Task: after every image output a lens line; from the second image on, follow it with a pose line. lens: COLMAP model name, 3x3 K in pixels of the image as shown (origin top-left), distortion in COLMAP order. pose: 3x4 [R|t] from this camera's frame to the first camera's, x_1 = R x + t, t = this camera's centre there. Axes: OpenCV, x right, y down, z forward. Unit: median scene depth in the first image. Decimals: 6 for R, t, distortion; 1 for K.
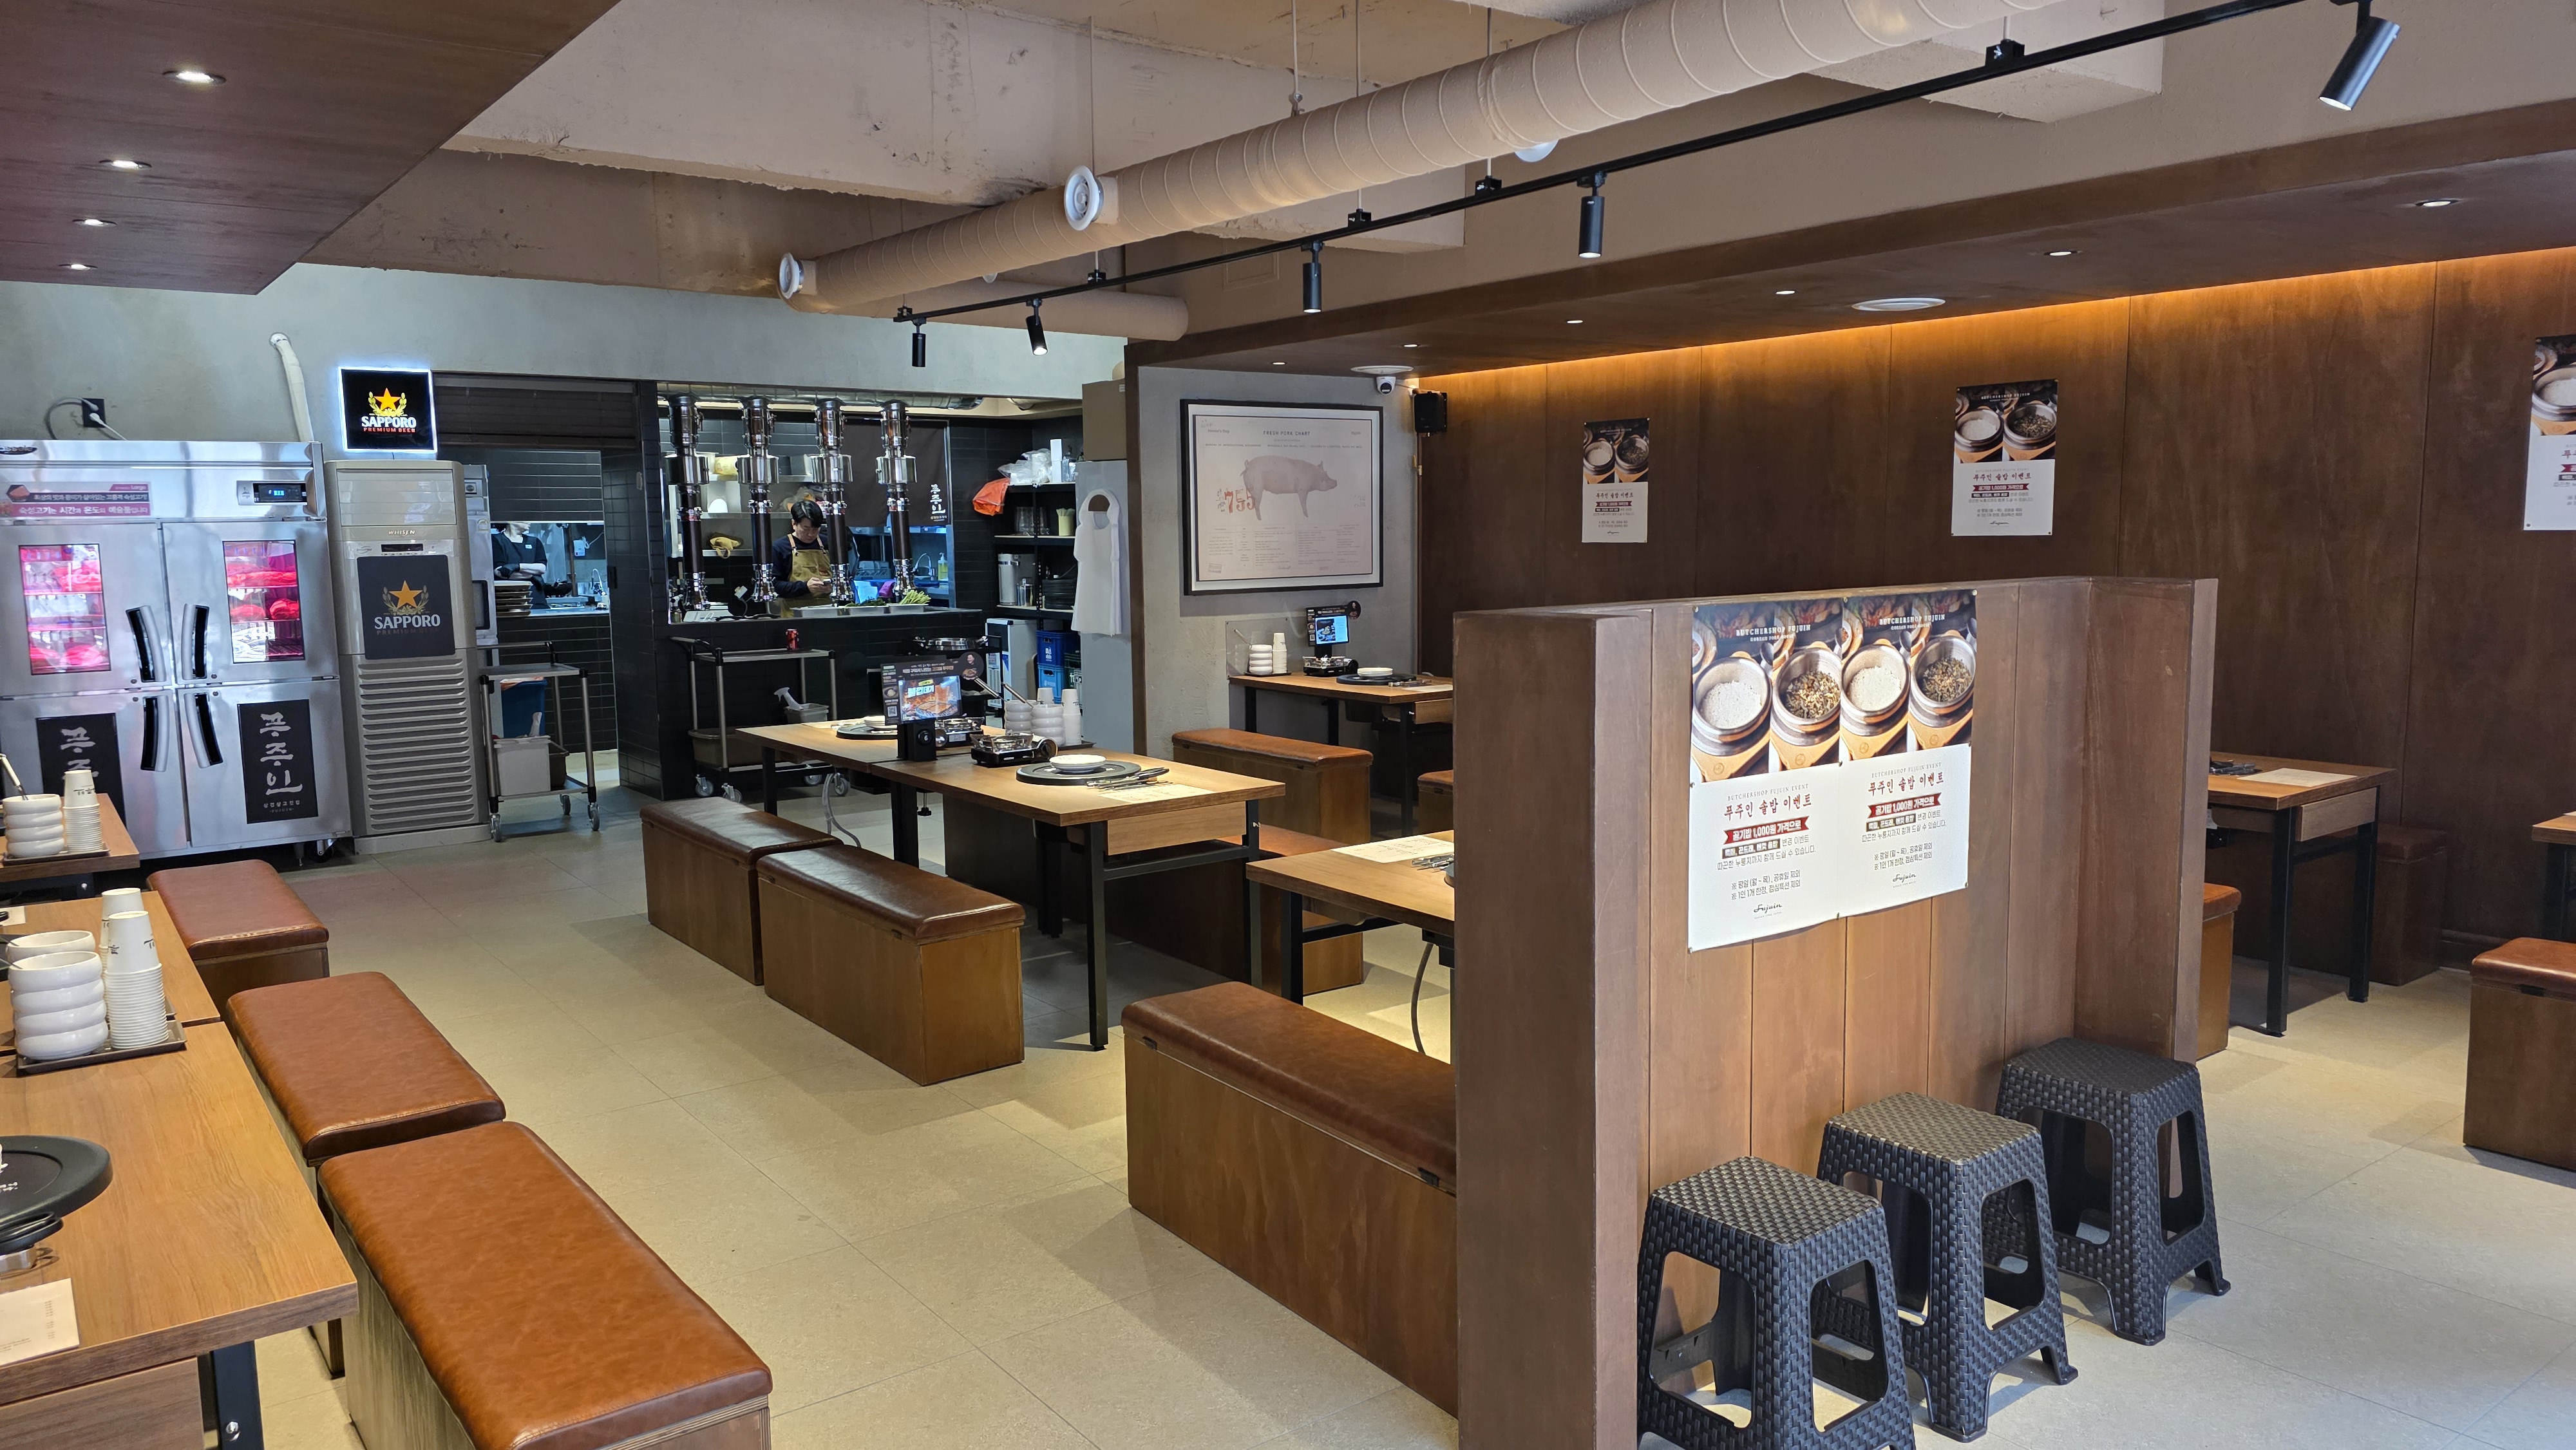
lens RADIAL K [[1720.9, 0, 1276.2], [0, 1720.9, 723.9], [0, 0, 1]] dist [0.071376, -0.059113]
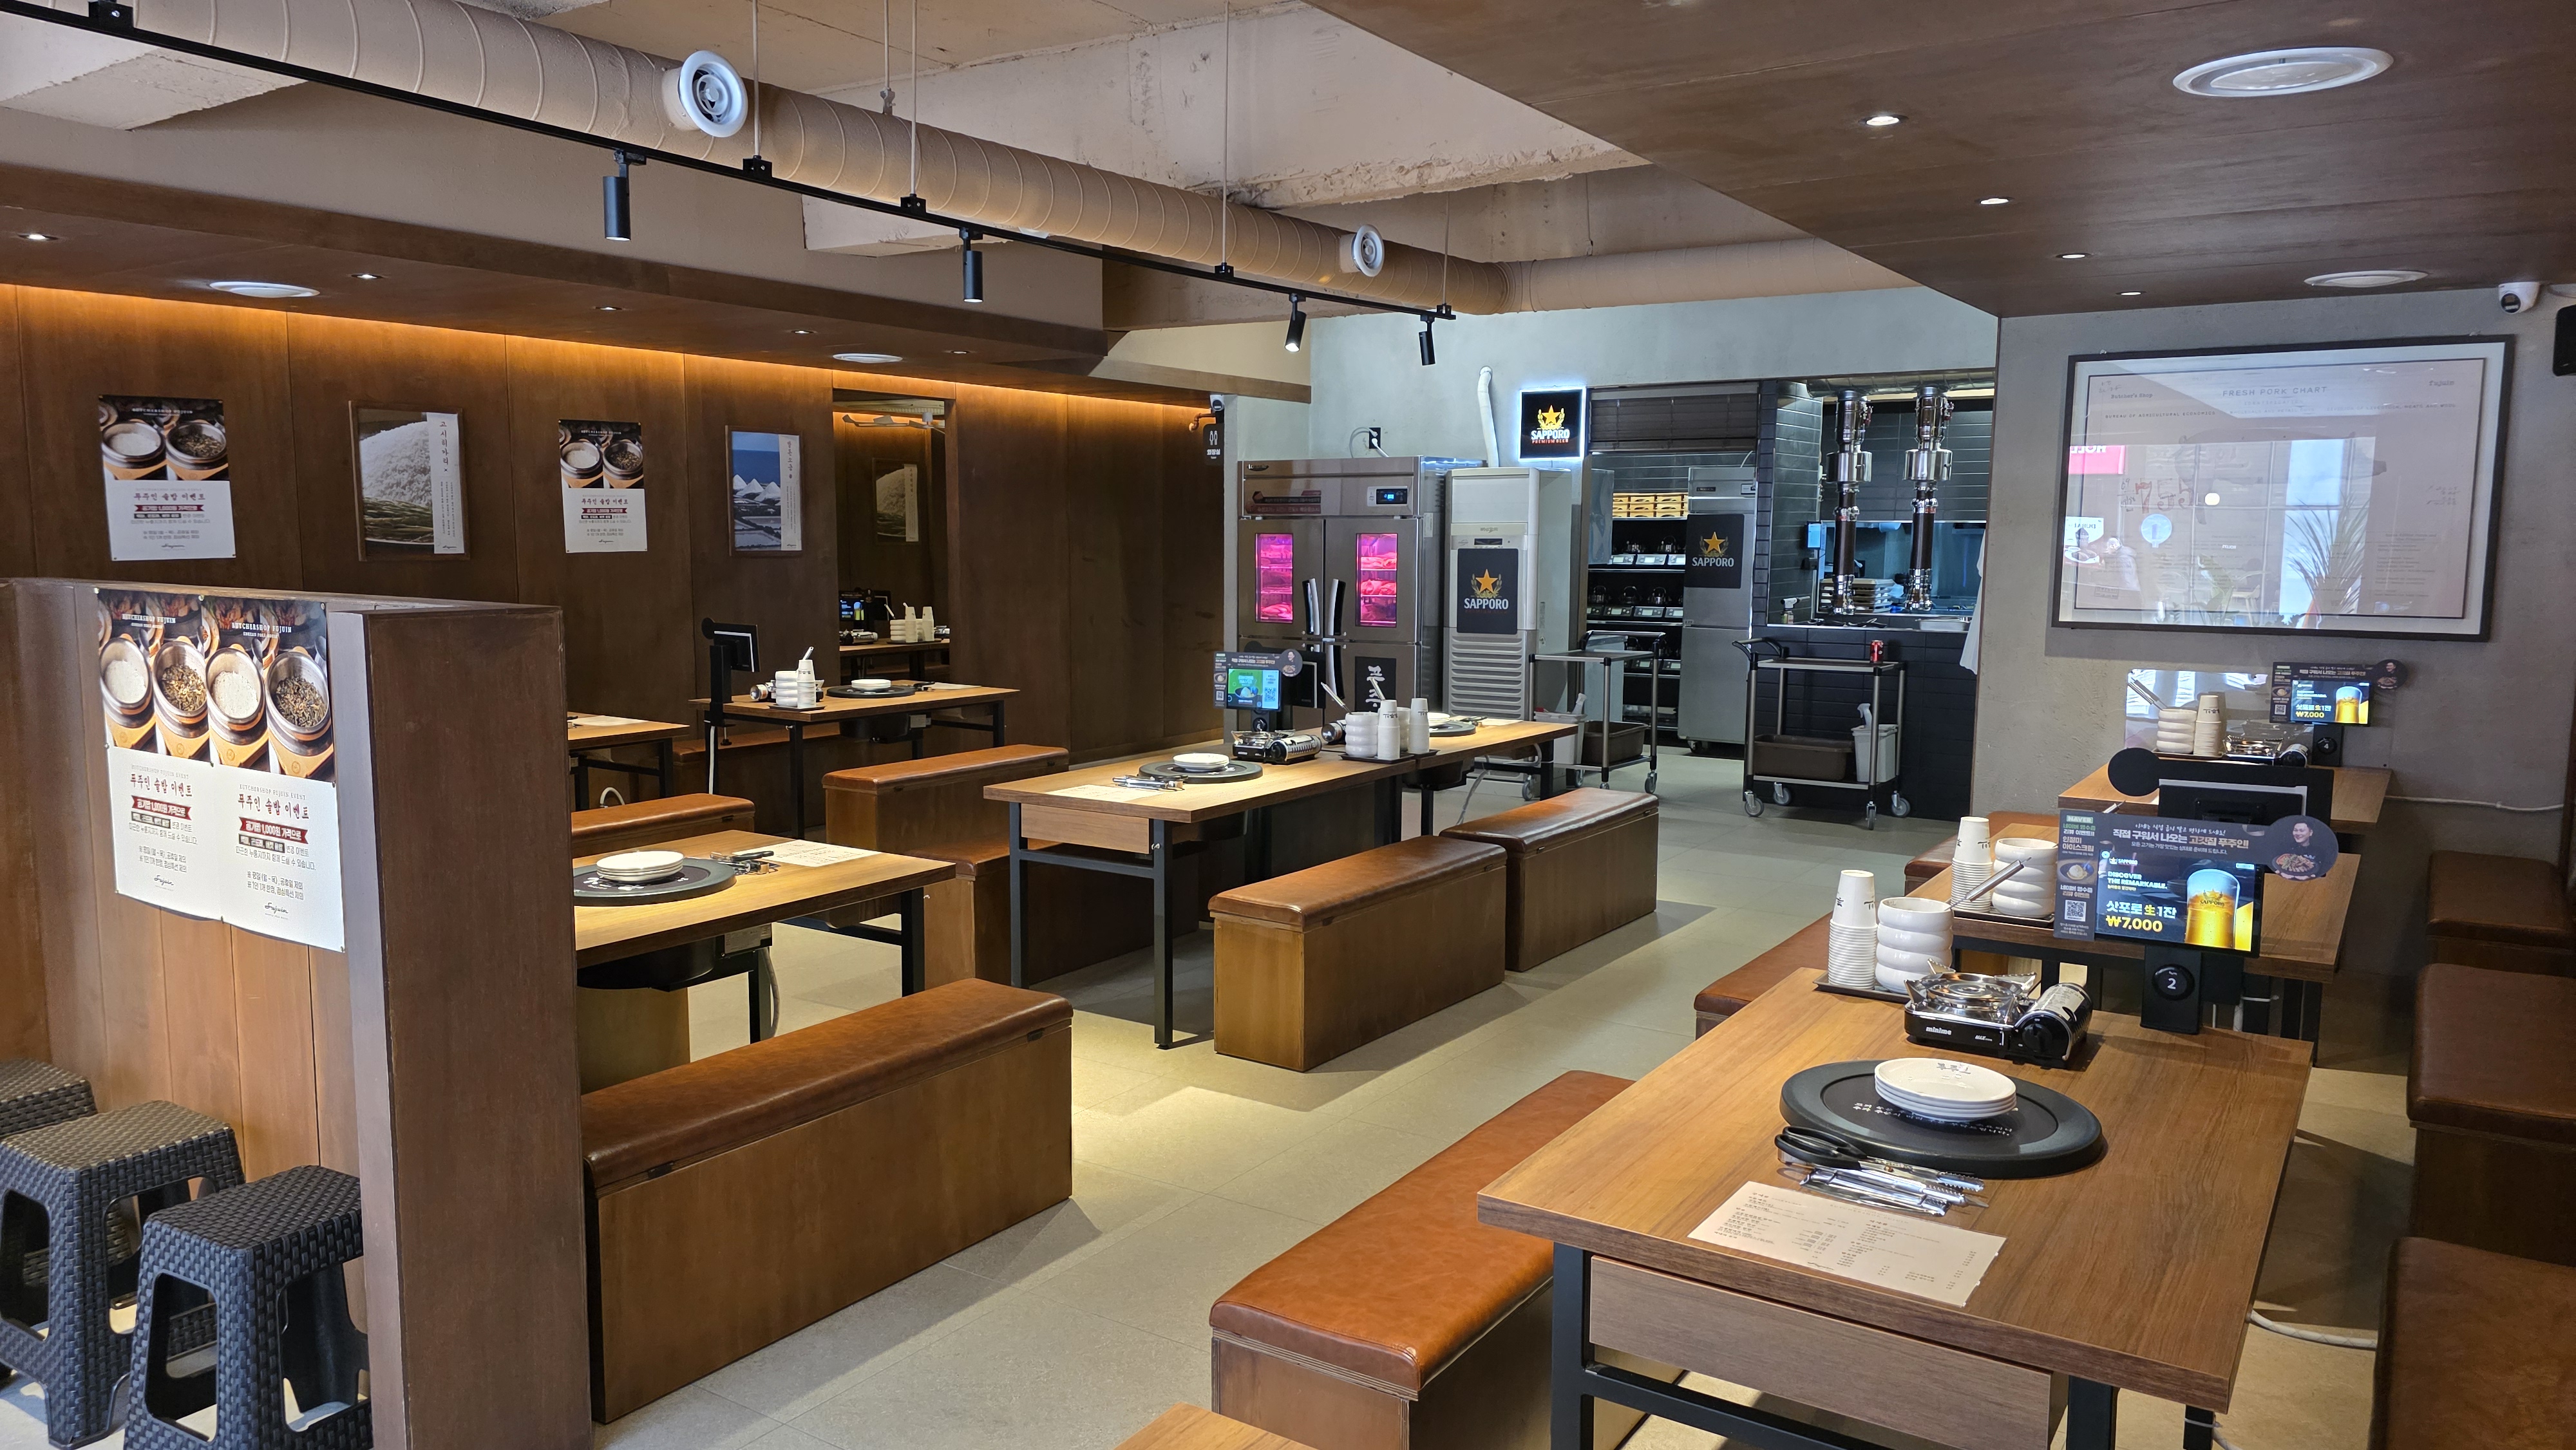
lens RADIAL K [[1720.9, 0, 1276.2], [0, 1720.9, 723.9], [0, 0, 1]] dist [0.071376, -0.059113]
pose [[0.320722, 0.122660, -0.939197, 0.783045], [-0.122149, 0.988655, 0.087407, -0.086607], [0.939264, 0.086688, 0.332066, 0.666504]]
